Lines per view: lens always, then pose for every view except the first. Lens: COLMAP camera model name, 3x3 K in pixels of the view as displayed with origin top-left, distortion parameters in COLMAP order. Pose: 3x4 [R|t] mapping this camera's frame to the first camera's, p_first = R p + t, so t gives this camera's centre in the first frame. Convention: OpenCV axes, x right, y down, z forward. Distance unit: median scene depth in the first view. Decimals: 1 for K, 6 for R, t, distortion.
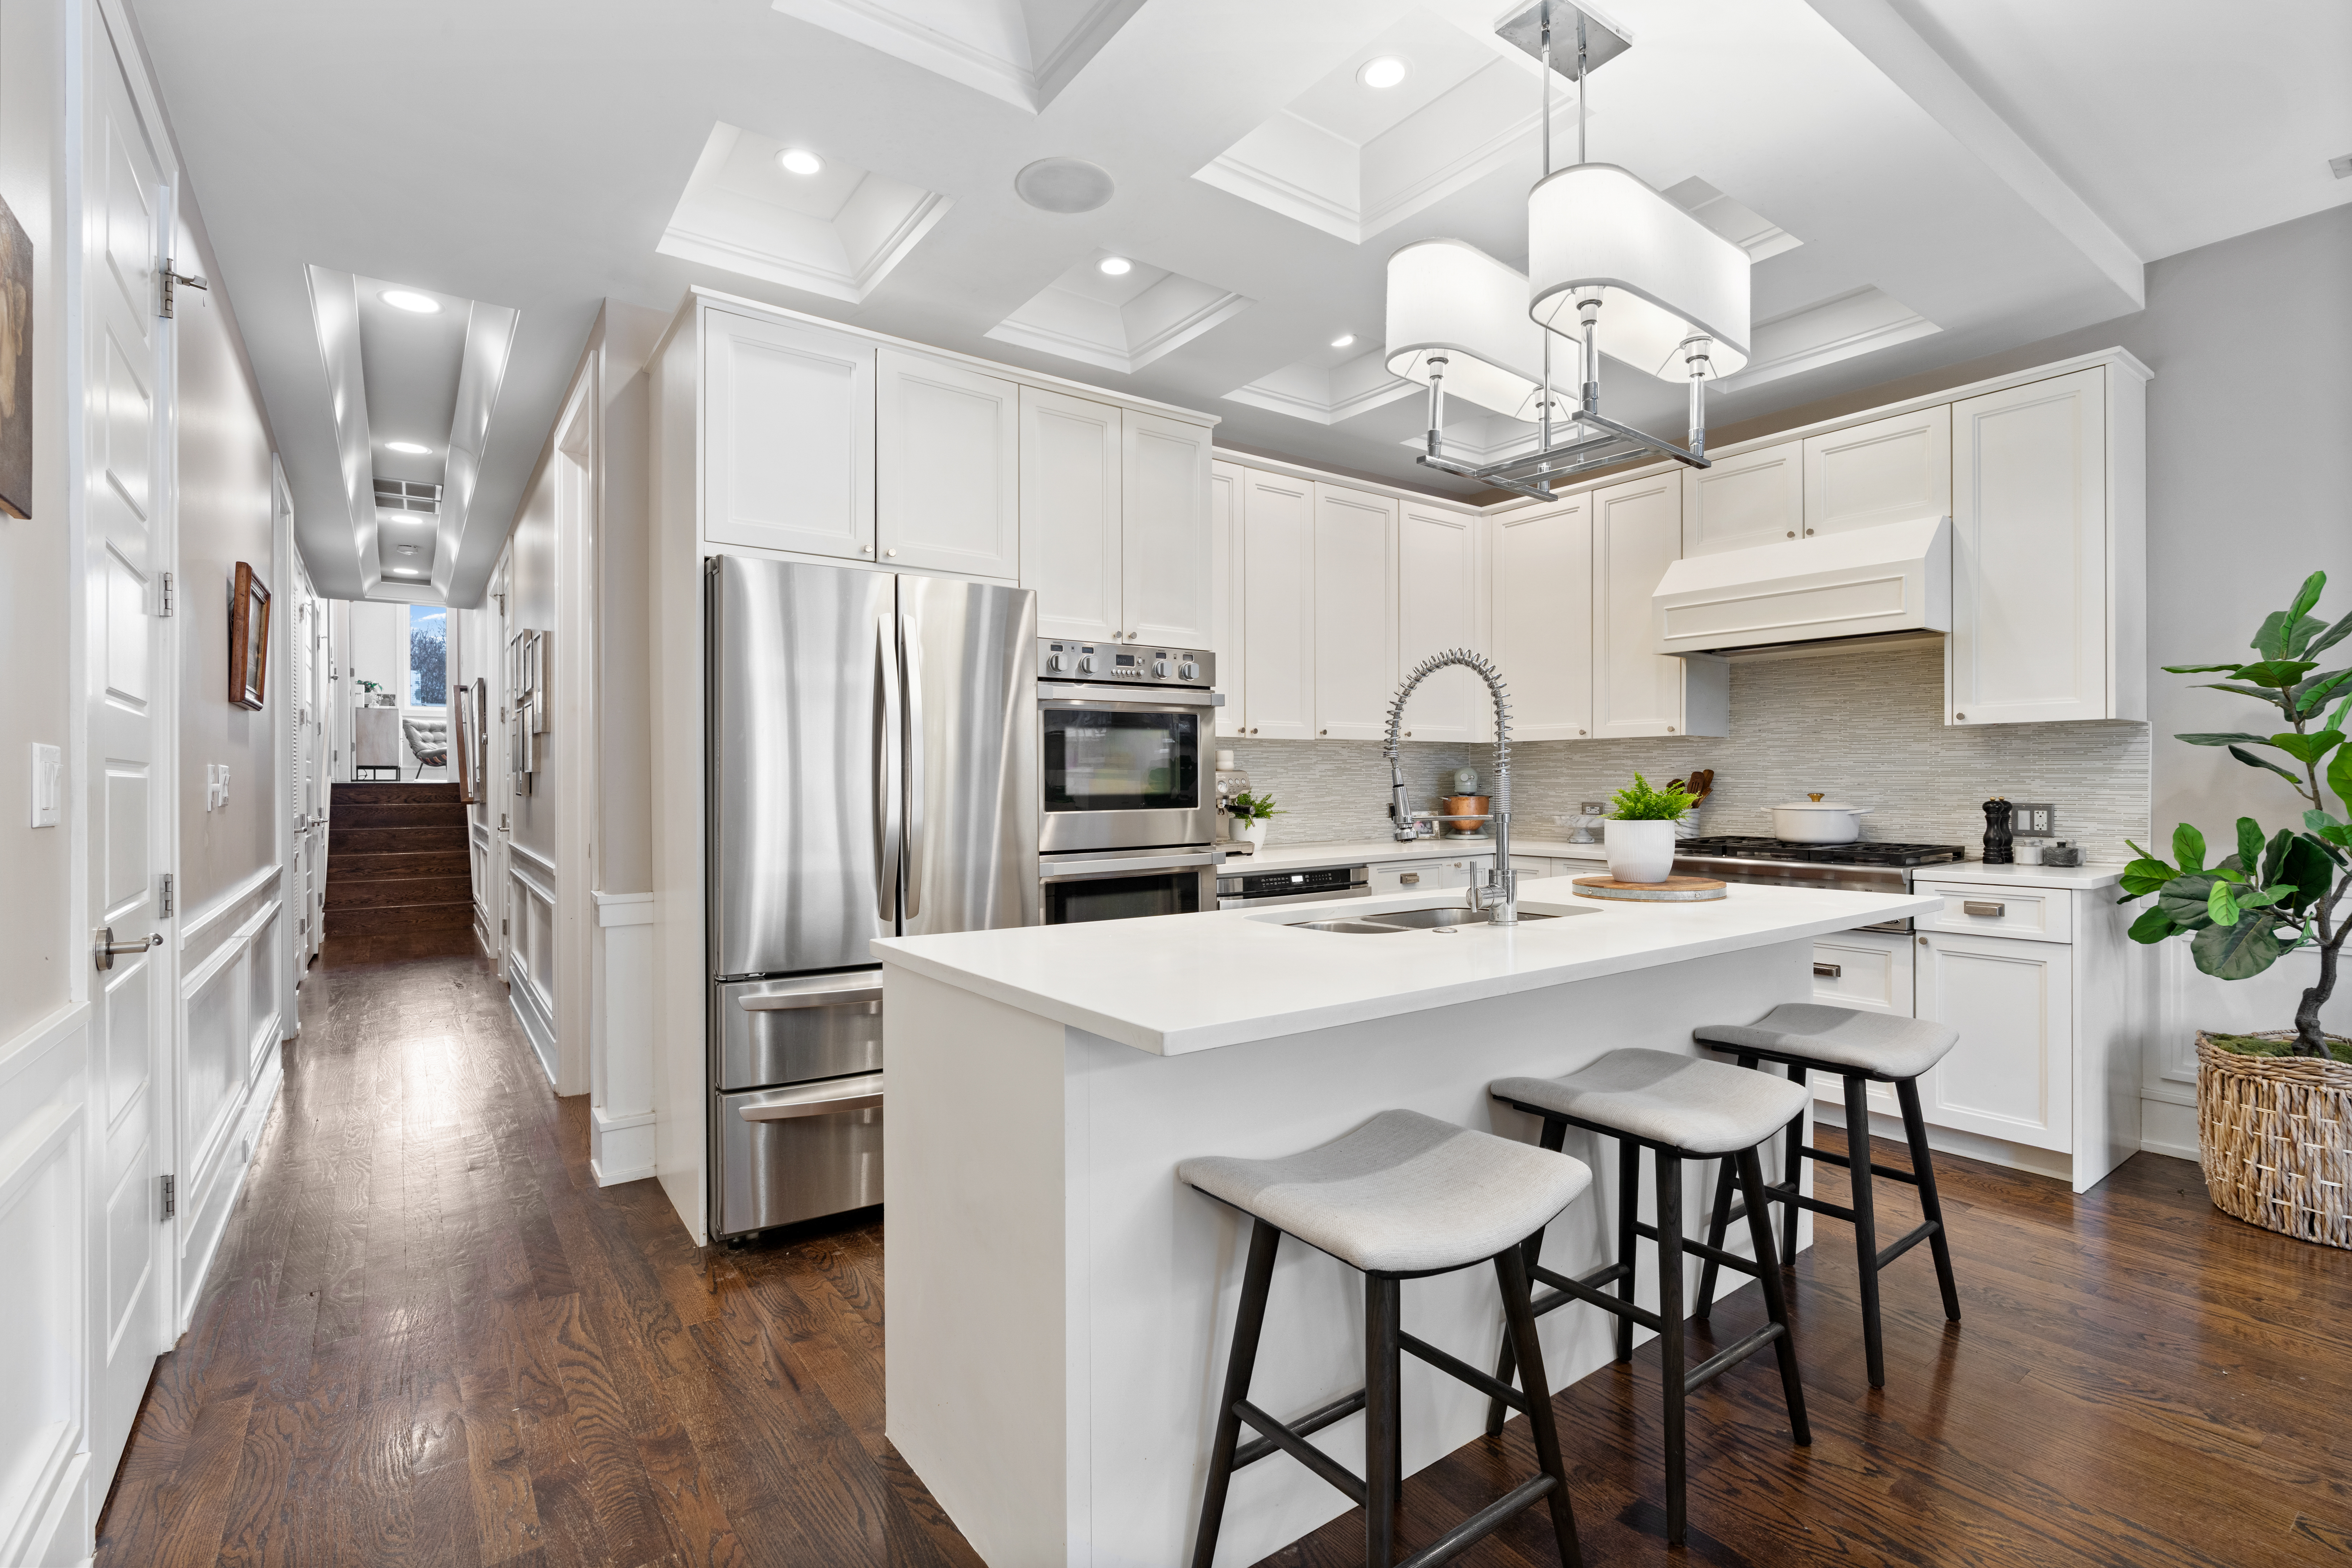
lens RADIAL K [[1060.2, 0, 1166.7], [0, 1060.2, 785.7], [0, 0, 1]] dist [-0.010244, 0.003966]
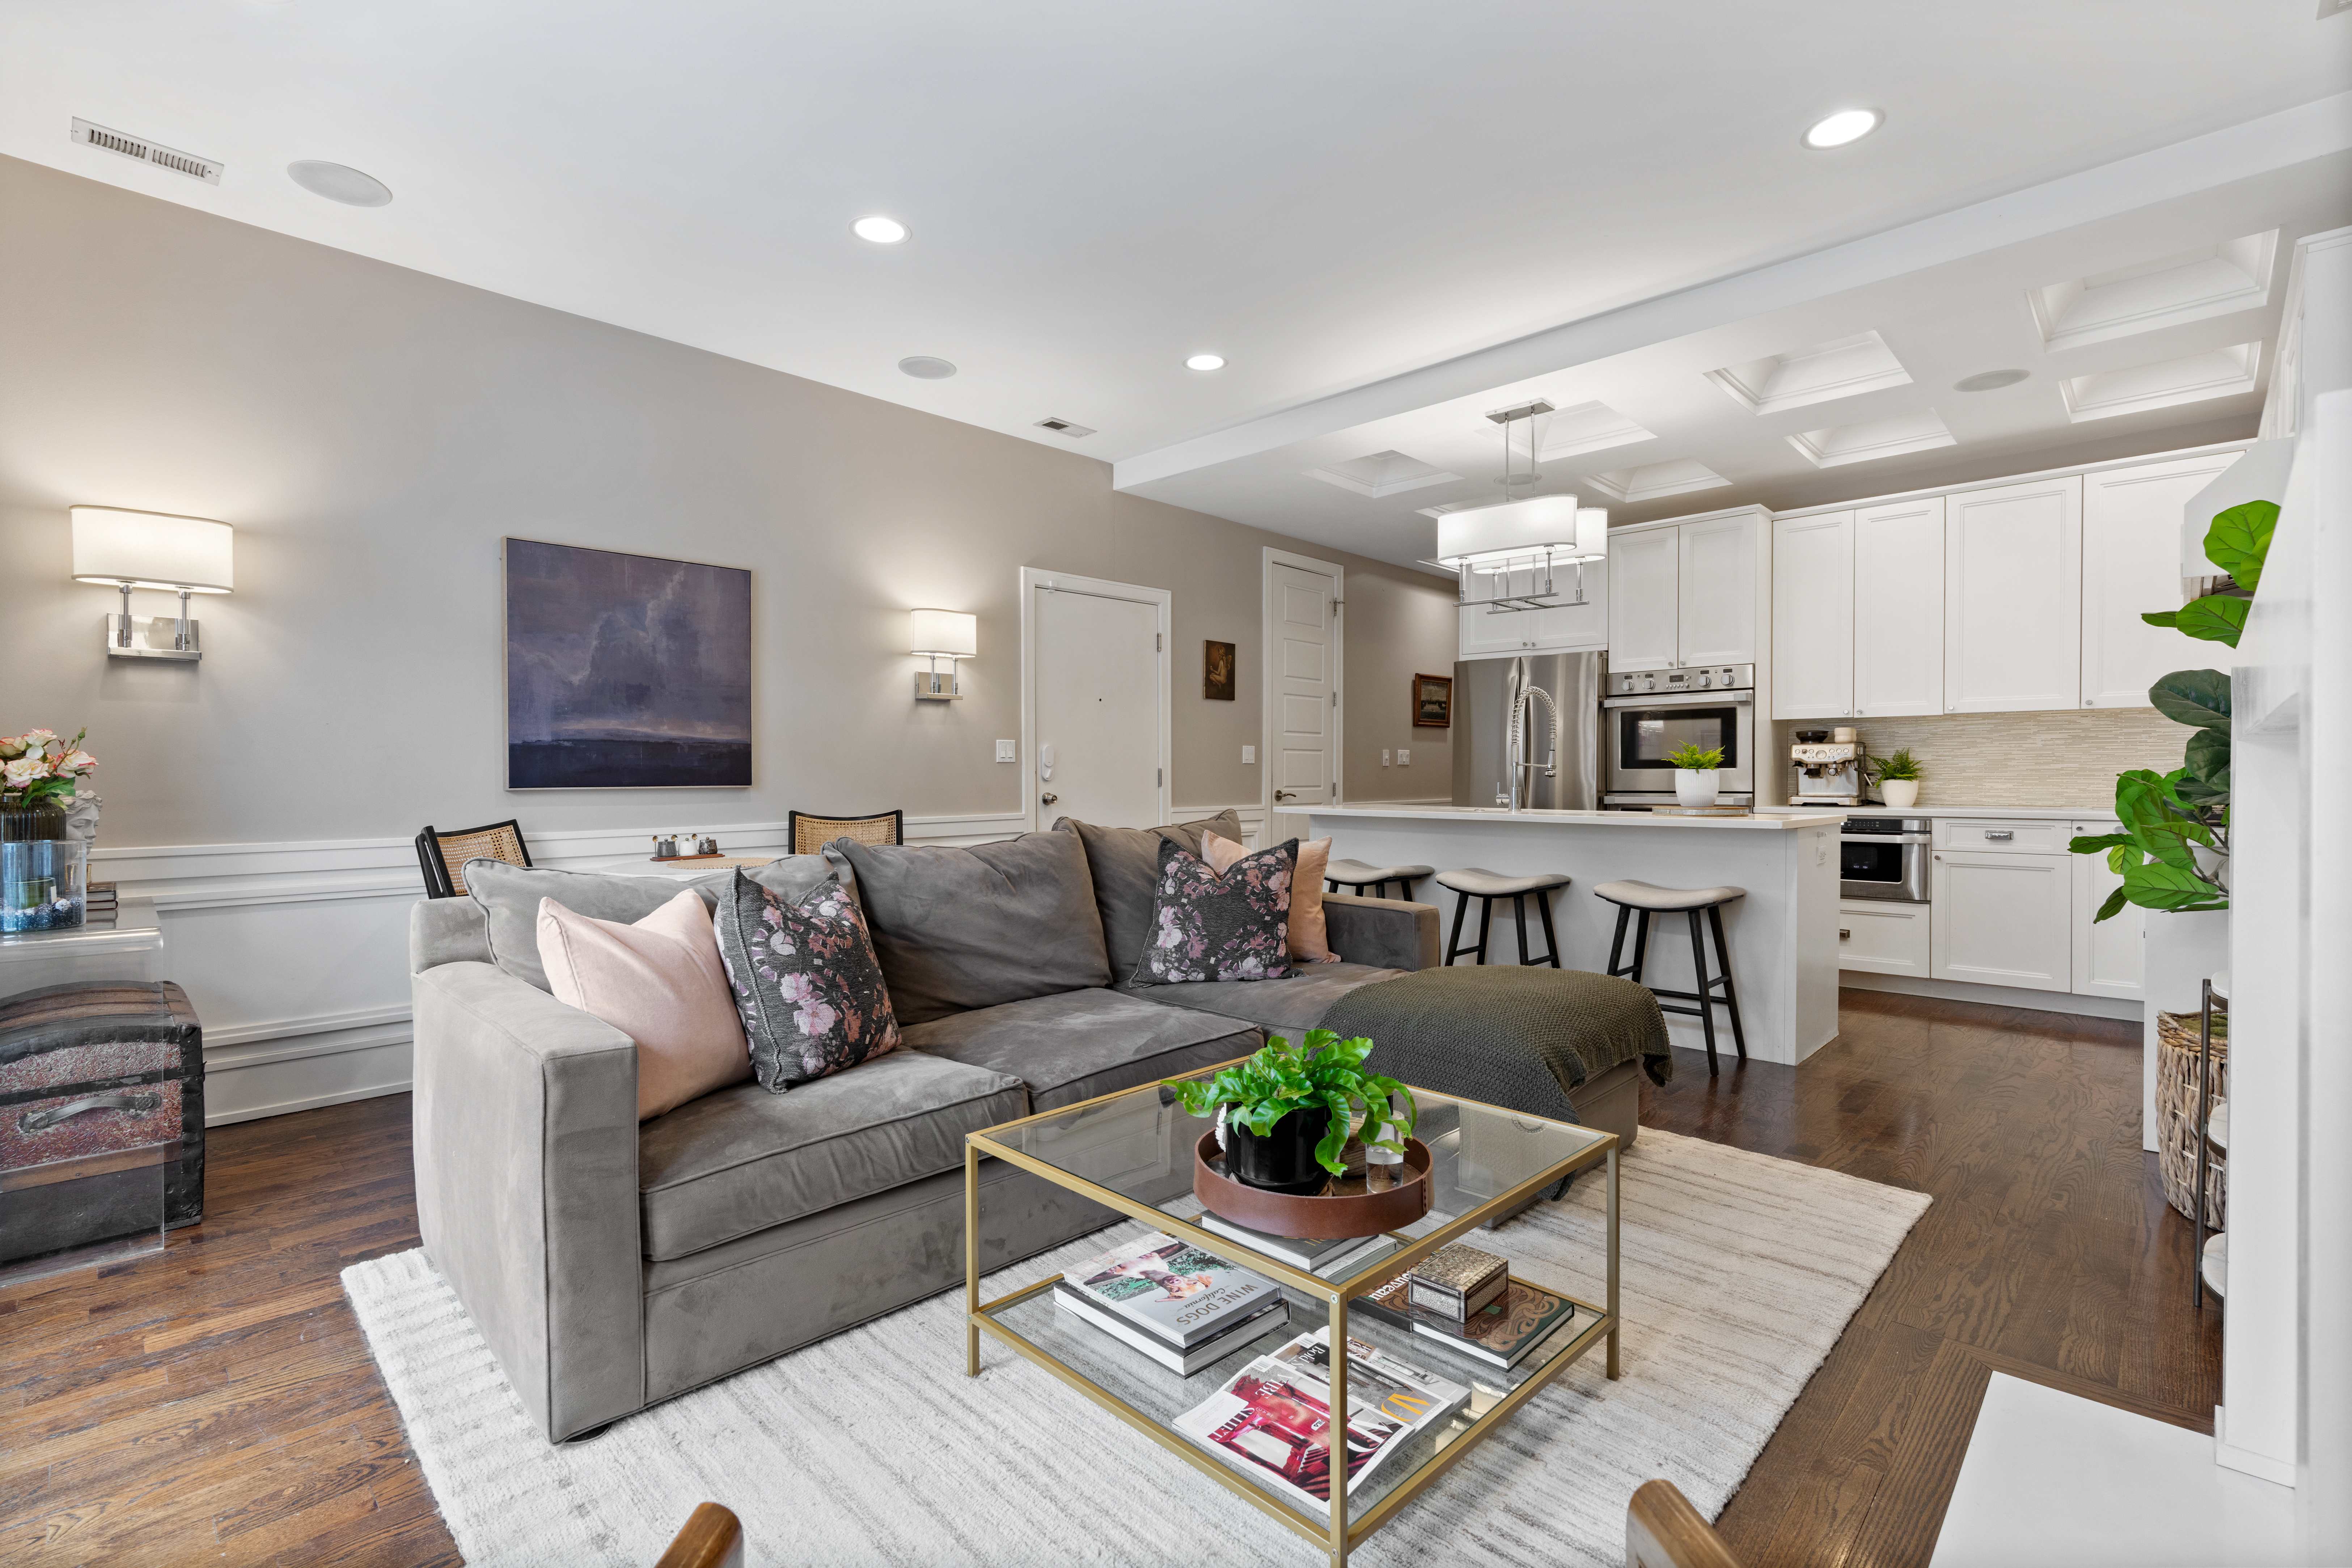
lens RADIAL K [[1060.2, 0, 1170.9], [0, 1060.2, 780.4], [0, 0, 1]] dist [-0.010244, 0.003966]
pose [[0.175214, 0.012777, -0.984447, 1.402455], [-0.004732, 0.999915, 0.012135, 0.024719], [0.984519, 0.002532, 0.175260, -0.069437]]
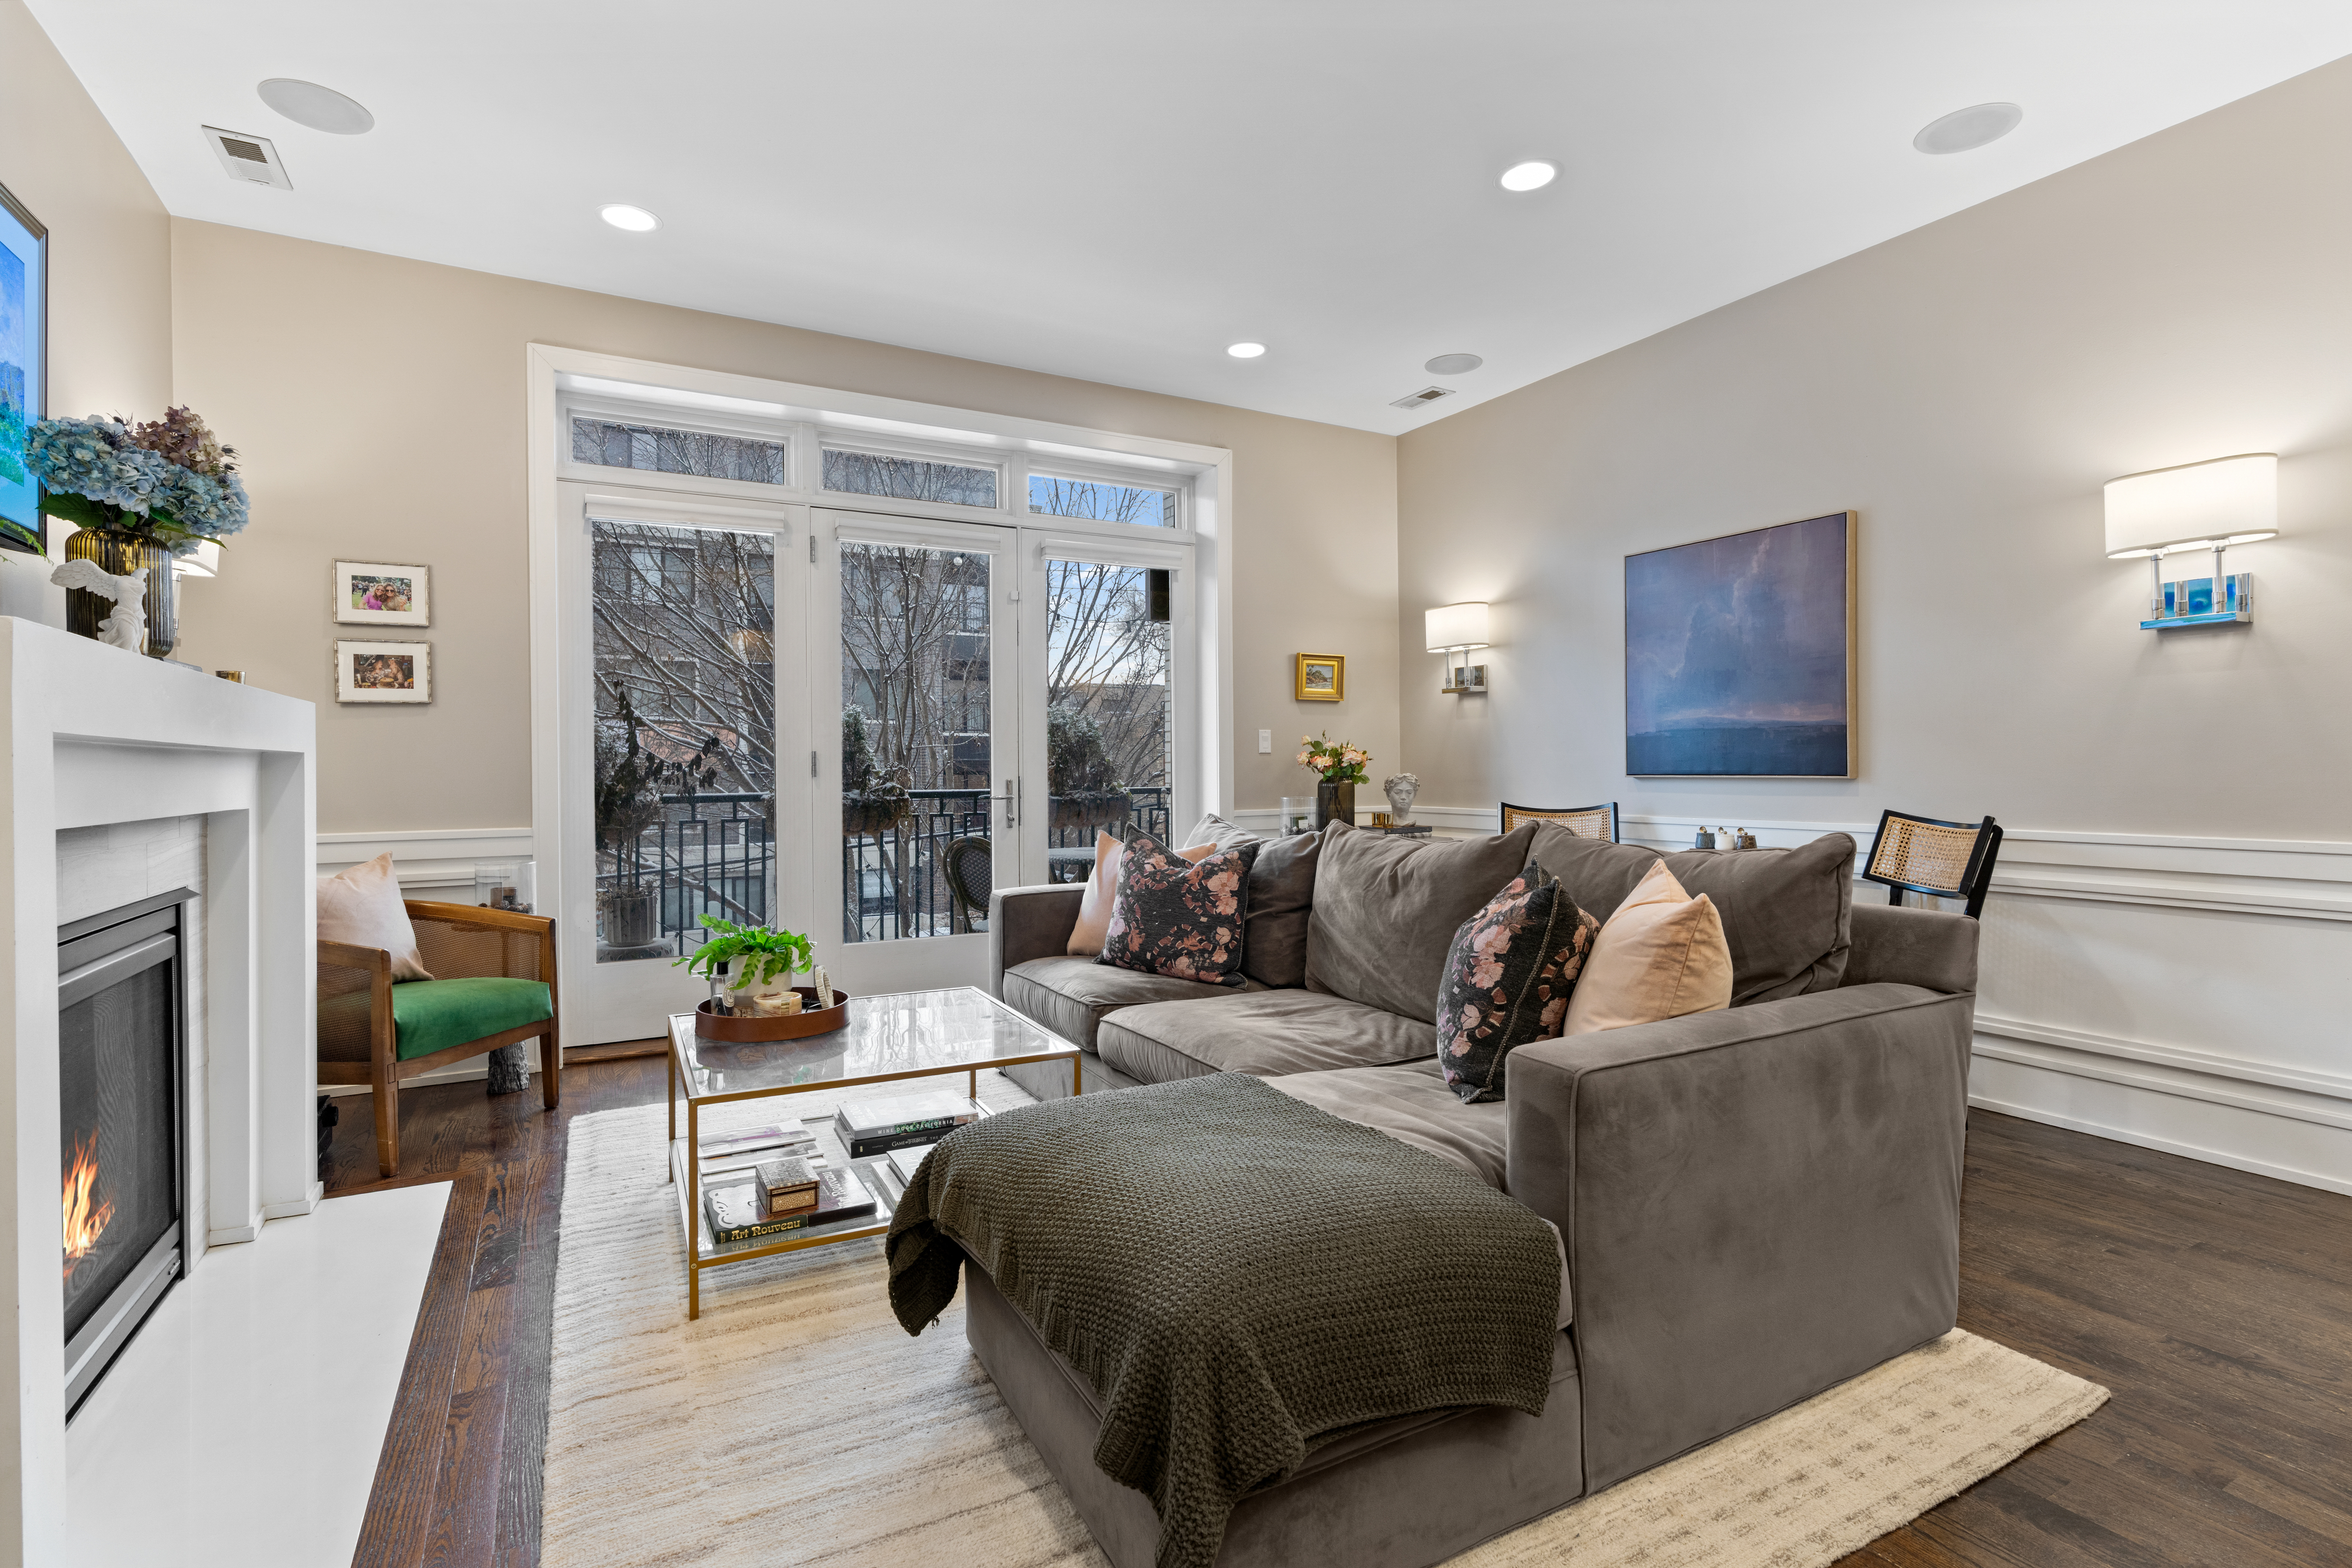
lens RADIAL K [[1103.2, 0, 1167.2], [0, 1103.2, 776.3], [0, 0, 1]] dist [-0.001810, 0.002135]
pose [[-0.992271, 0.010363, 0.123654, 0.612647], [0.012295, 0.999814, 0.014871, 0.024684], [-0.123476, 0.016277, -0.992214, 0.780319]]
